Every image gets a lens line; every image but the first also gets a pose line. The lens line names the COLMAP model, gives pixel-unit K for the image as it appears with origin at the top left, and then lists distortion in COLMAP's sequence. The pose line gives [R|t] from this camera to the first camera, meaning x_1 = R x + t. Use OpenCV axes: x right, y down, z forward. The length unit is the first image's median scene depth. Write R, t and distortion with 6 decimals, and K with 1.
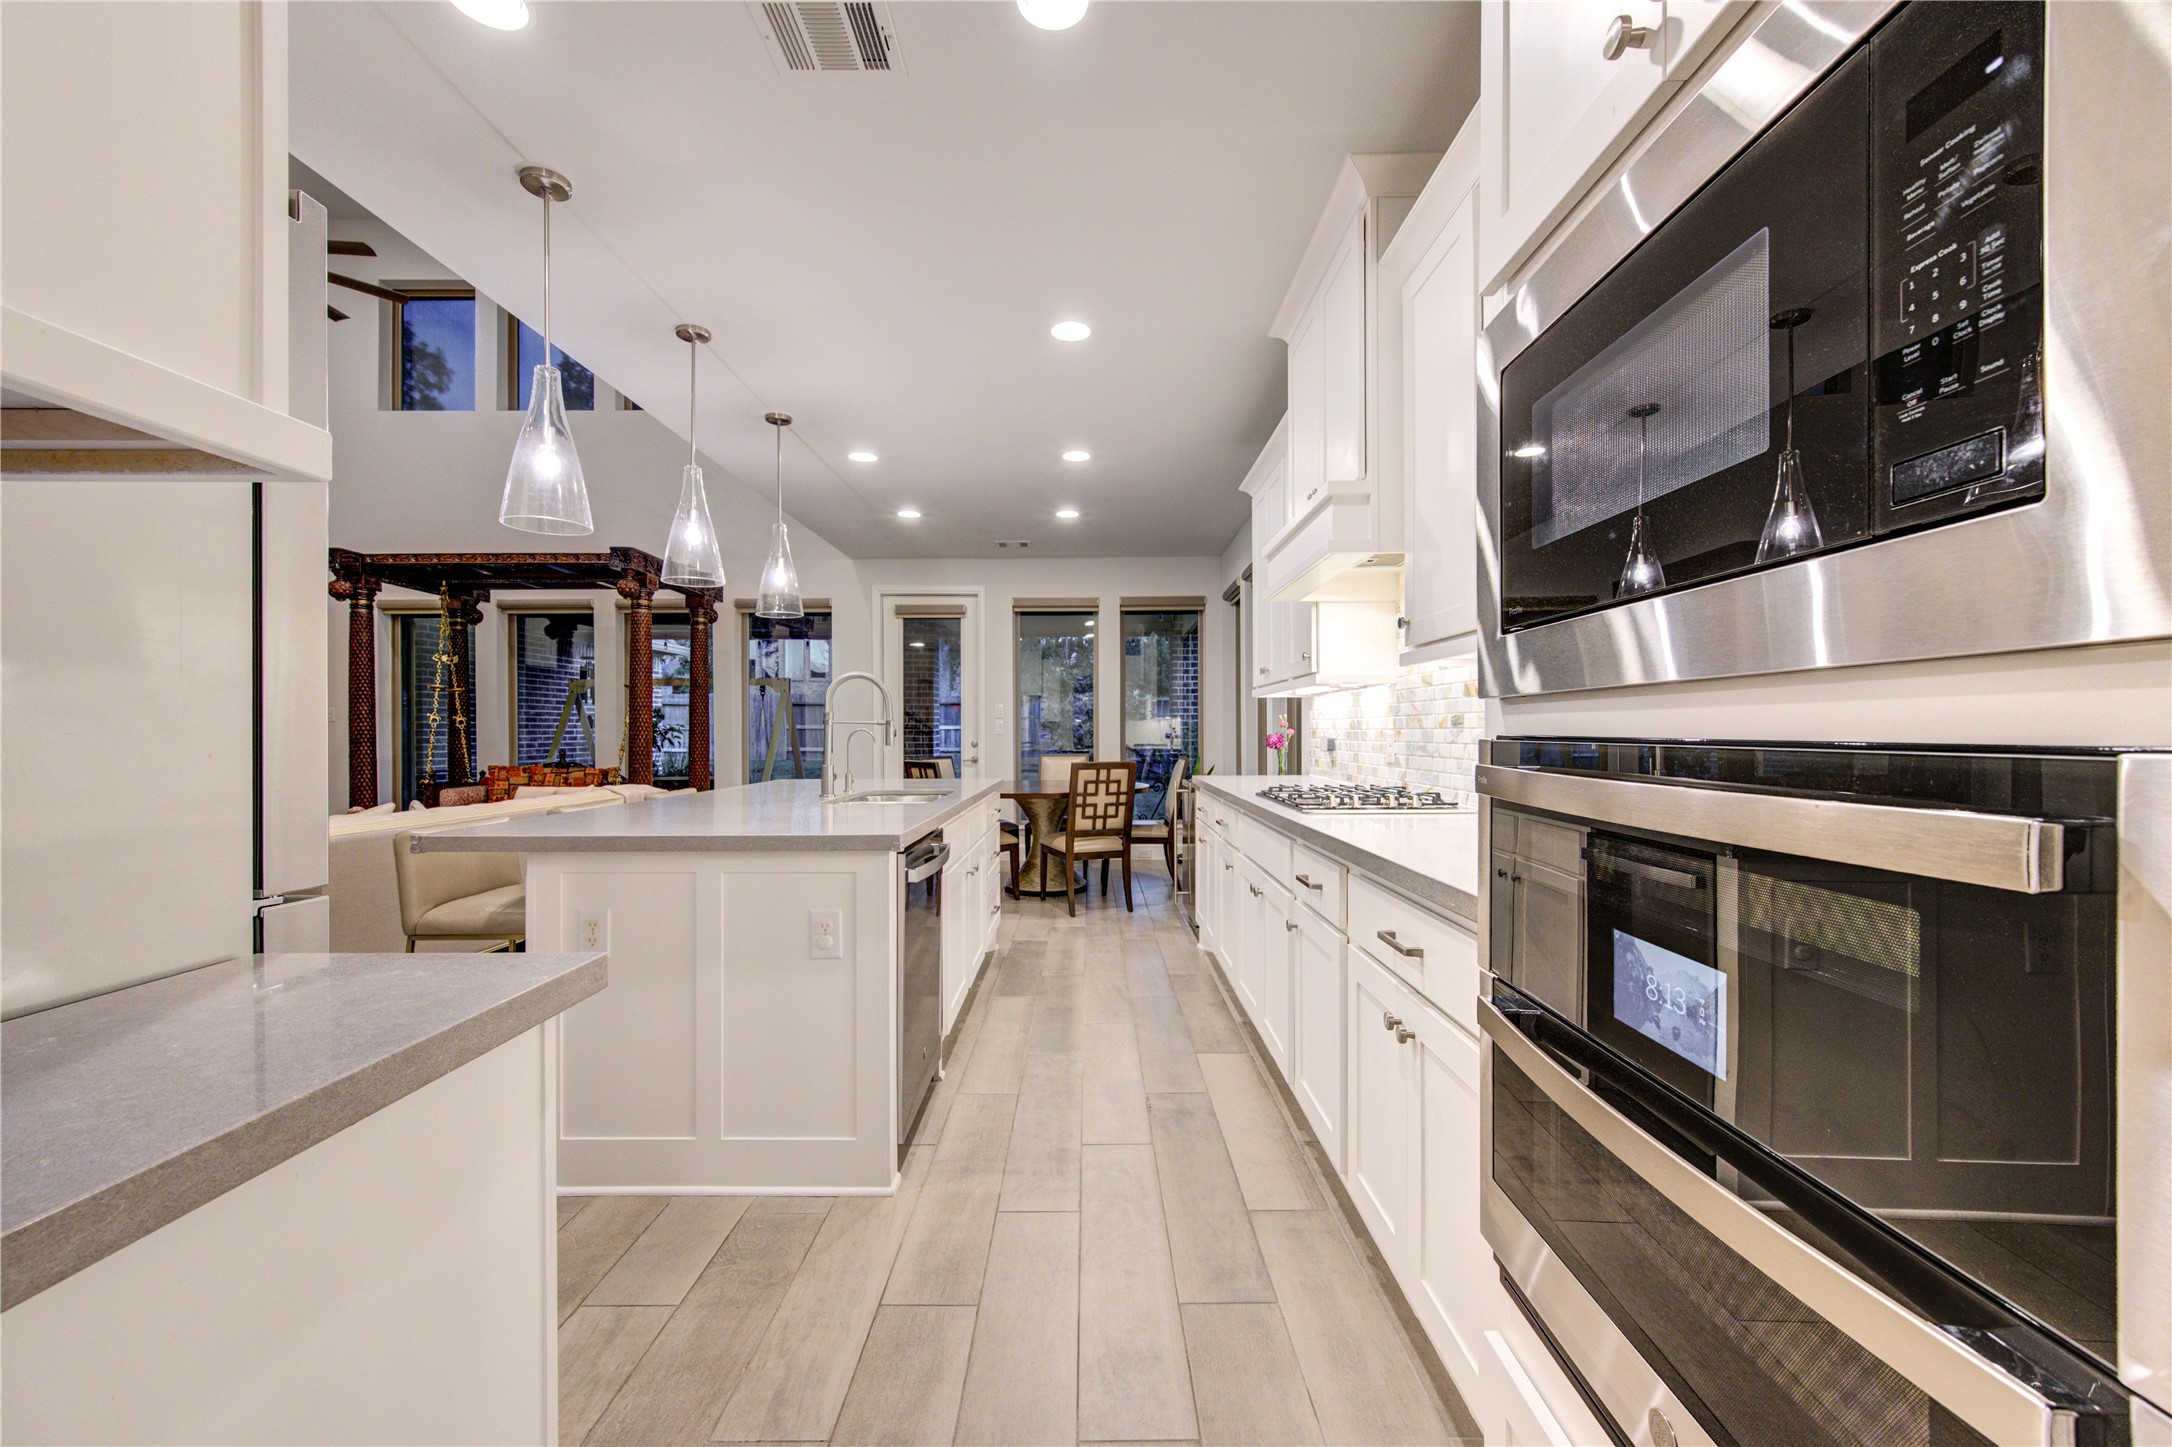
lens RADIAL K [[877.7, 0, 1080.8], [0, 877.7, 730.6], [0, 0, 1]] dist [-0.000294, 0.000064]
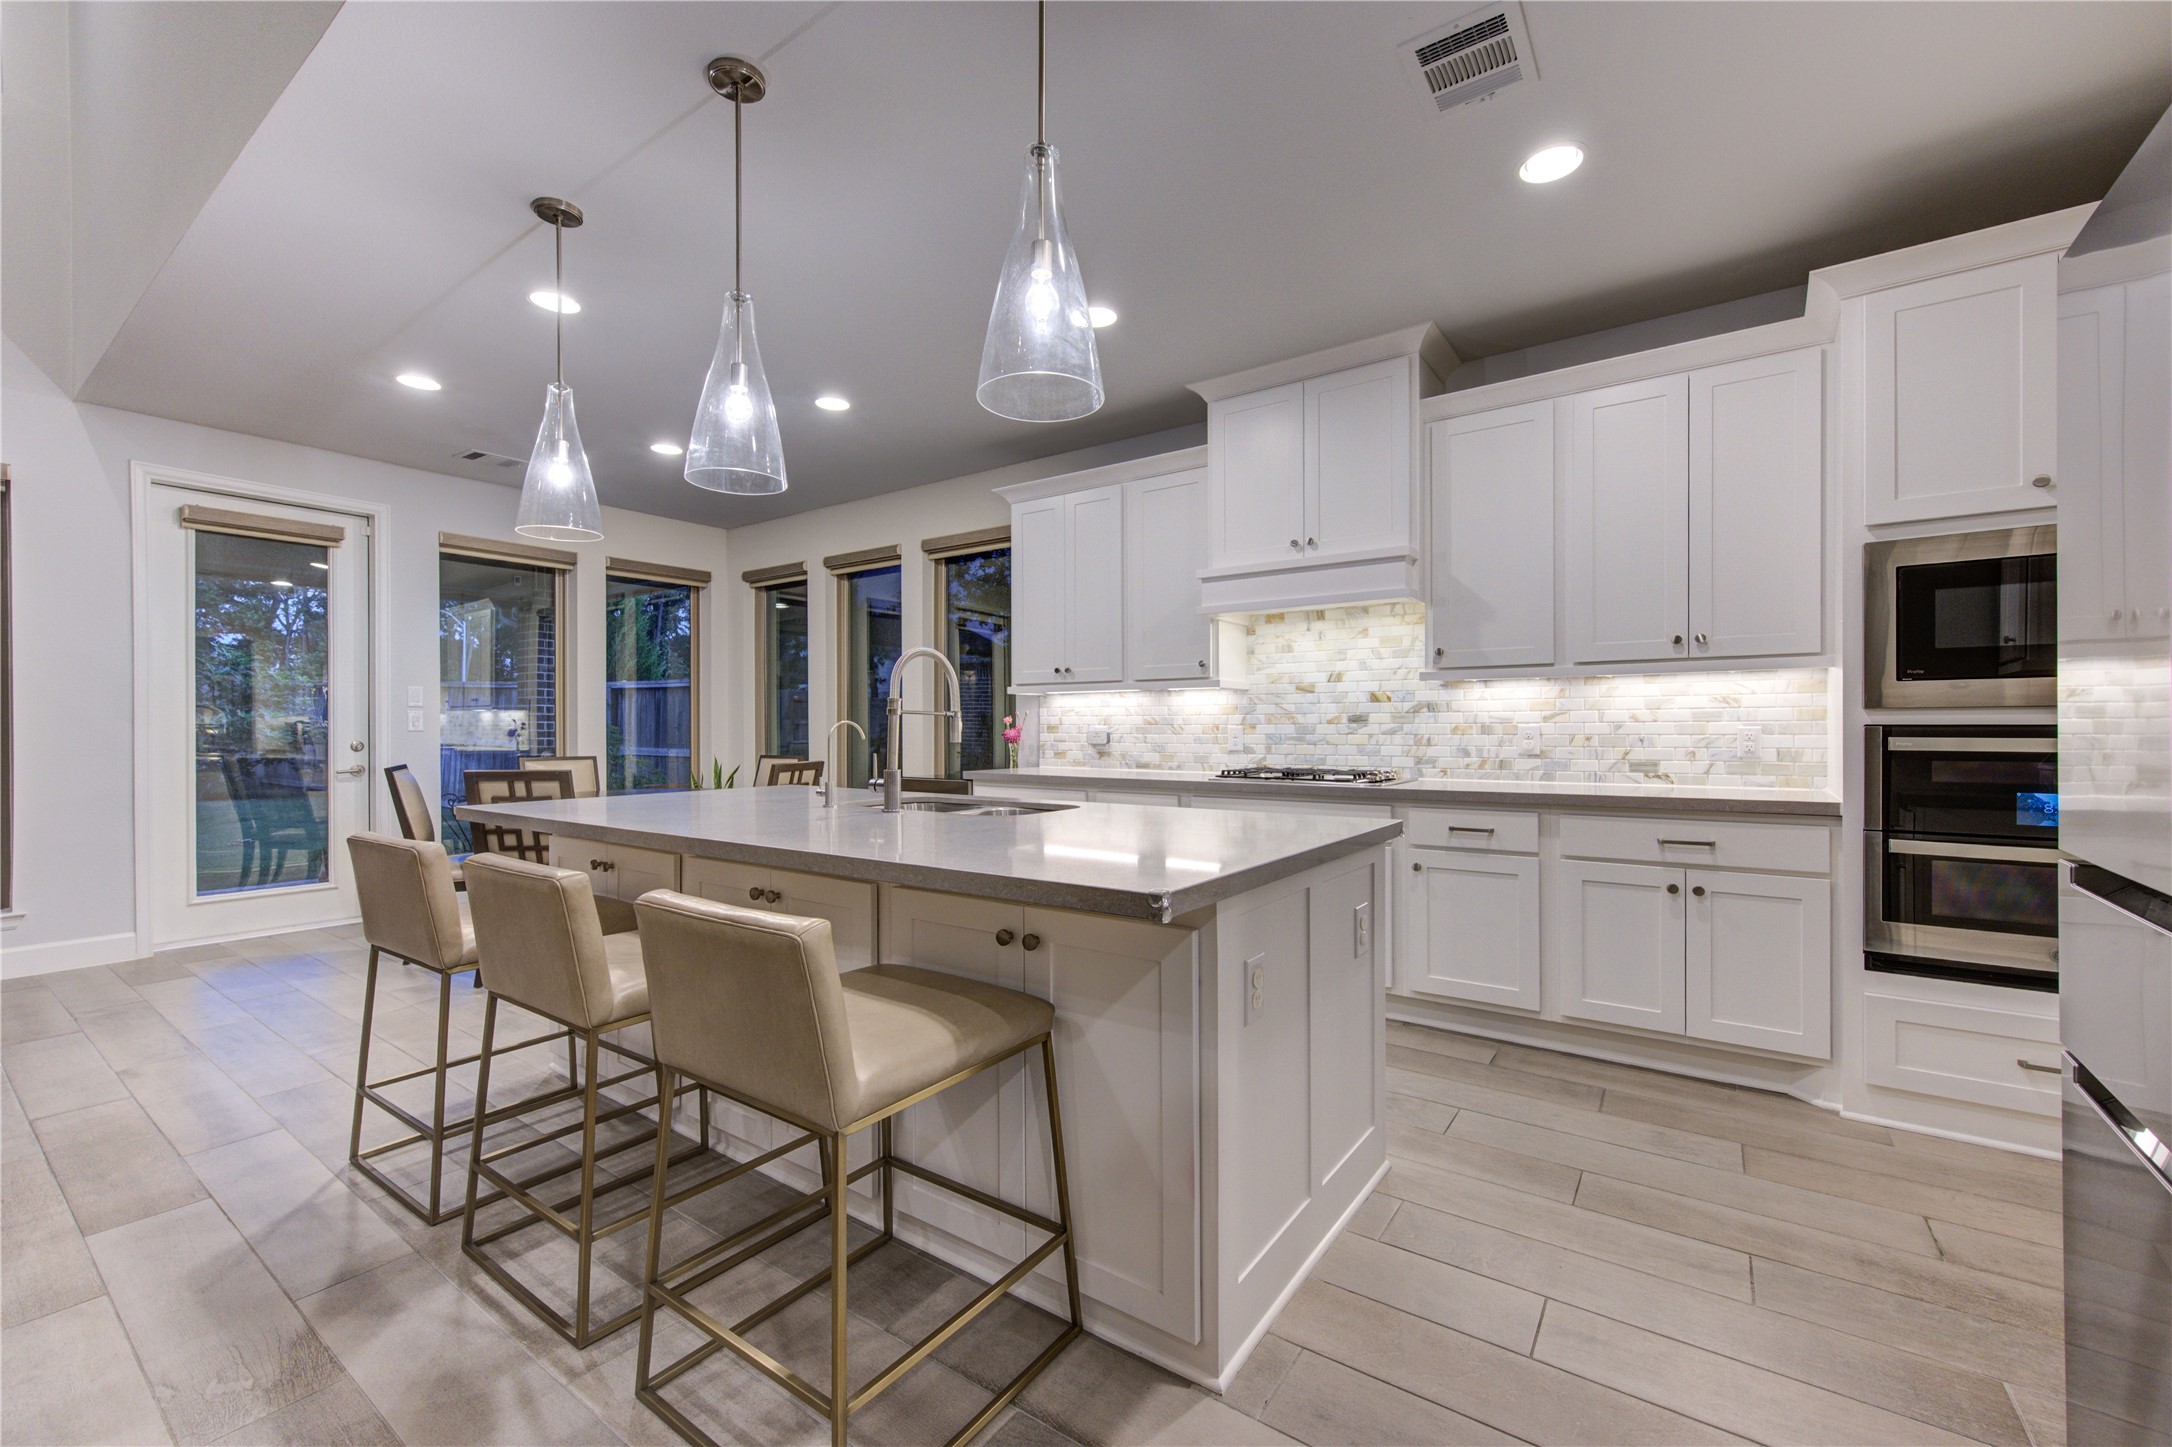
lens RADIAL K [[877.7, 0, 1080.8], [0, 877.7, 730.6], [0, 0, 1]] dist [-0.000294, 0.000064]
pose [[0.569189, -0.000185, 0.822207, -0.662031], [-0.001569, 0.999998, 0.001311, 0.004437], [-0.822206, -0.002037, 0.569187, 0.363930]]
